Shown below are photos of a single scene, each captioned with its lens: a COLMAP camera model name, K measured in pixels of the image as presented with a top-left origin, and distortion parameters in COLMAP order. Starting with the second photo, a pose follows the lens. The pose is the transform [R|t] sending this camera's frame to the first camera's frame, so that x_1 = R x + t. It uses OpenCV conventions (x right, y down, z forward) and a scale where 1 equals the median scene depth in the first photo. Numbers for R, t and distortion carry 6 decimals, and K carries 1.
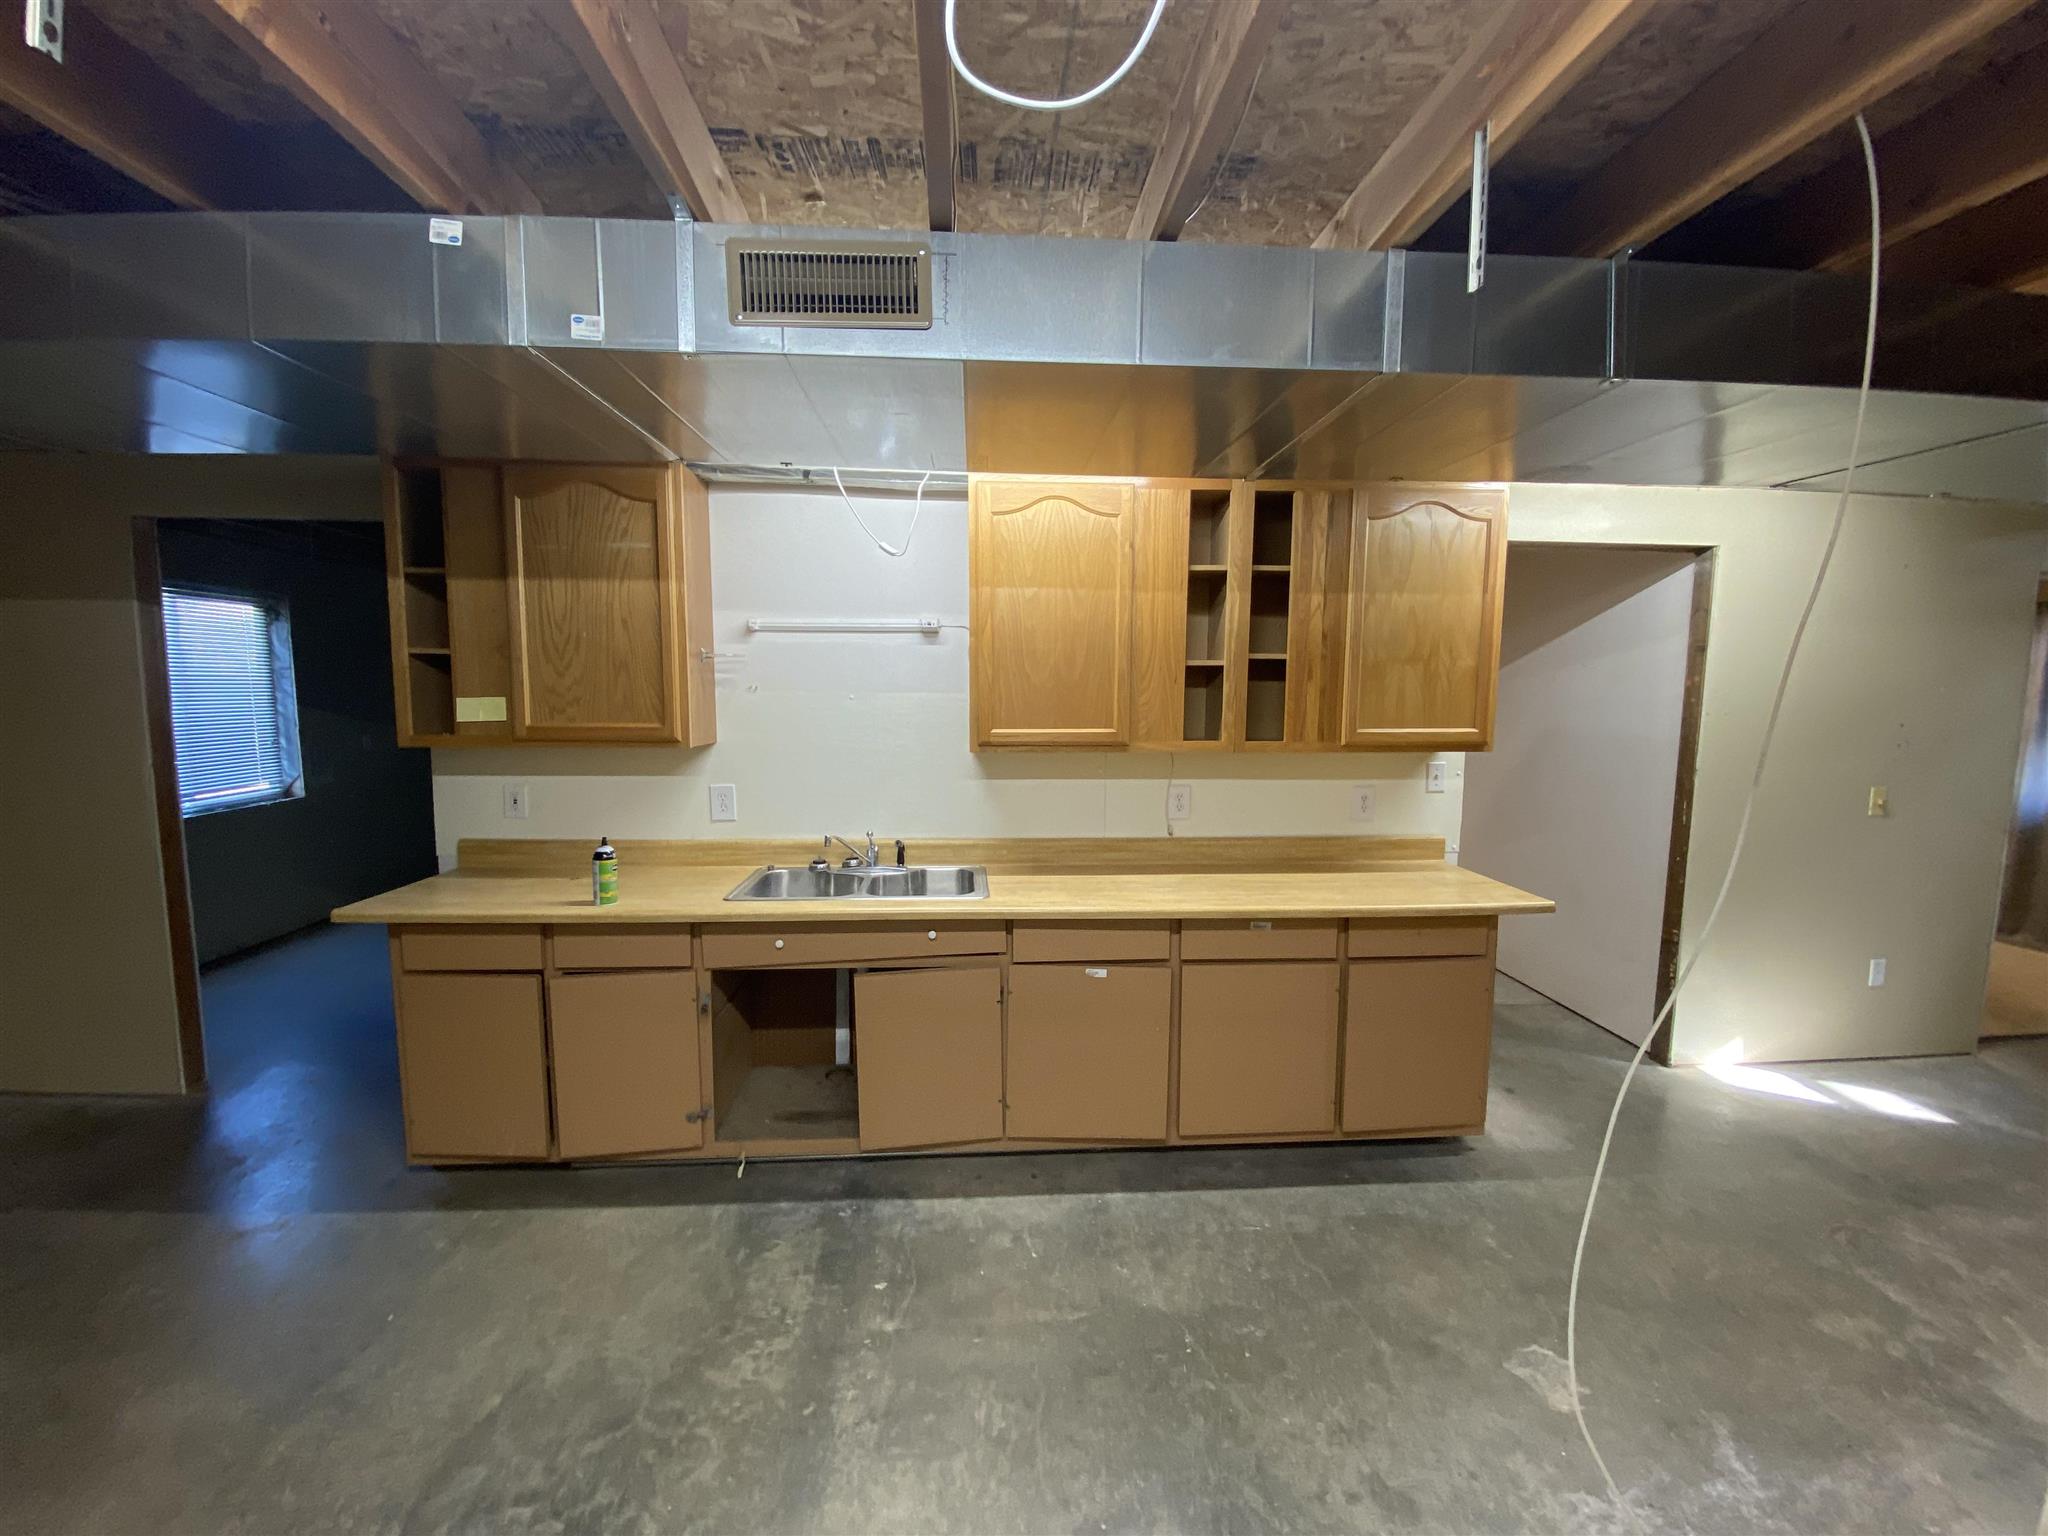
lens RADIAL K [[828.0, 0, 1020.2], [0, 828.0, 764.5], [0, 0, 1]] dist [-0.024577, -0.001821]
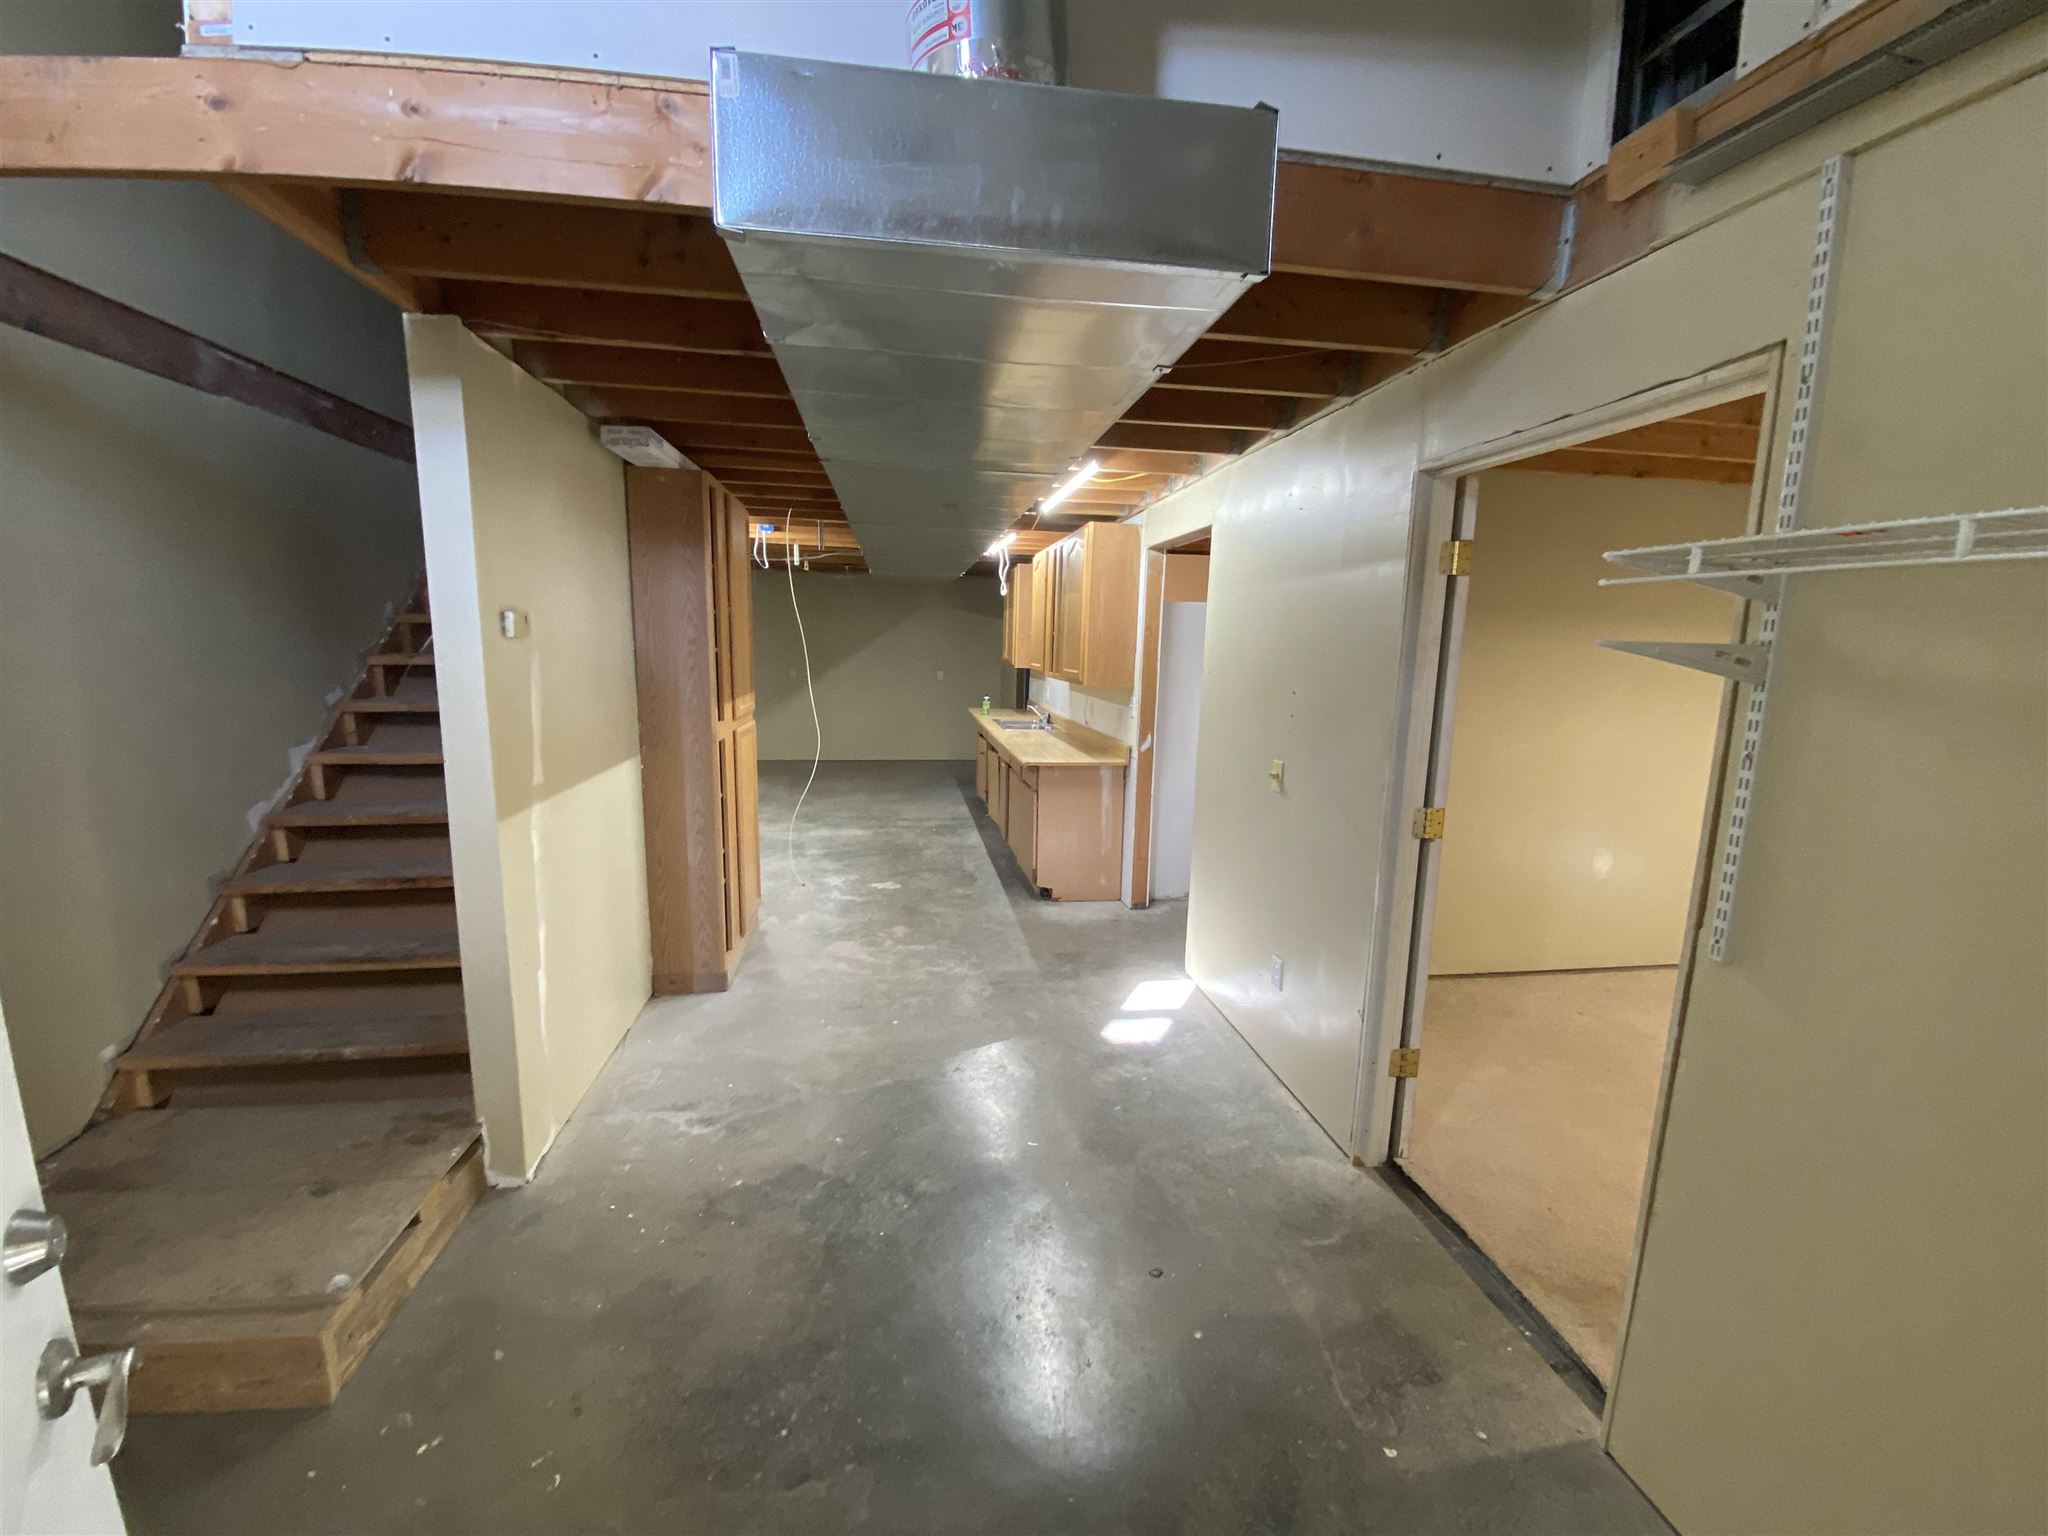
lens RADIAL K [[828.0, 0, 1016.6], [0, 828.0, 769.8], [0, 0, 1]] dist [-0.024577, -0.001821]
pose [[0.094376, 0.155448, -0.983326, 2.818682], [-0.120703, 0.982234, 0.143691, -0.075563], [0.988192, 0.105129, 0.111462, 0.894128]]
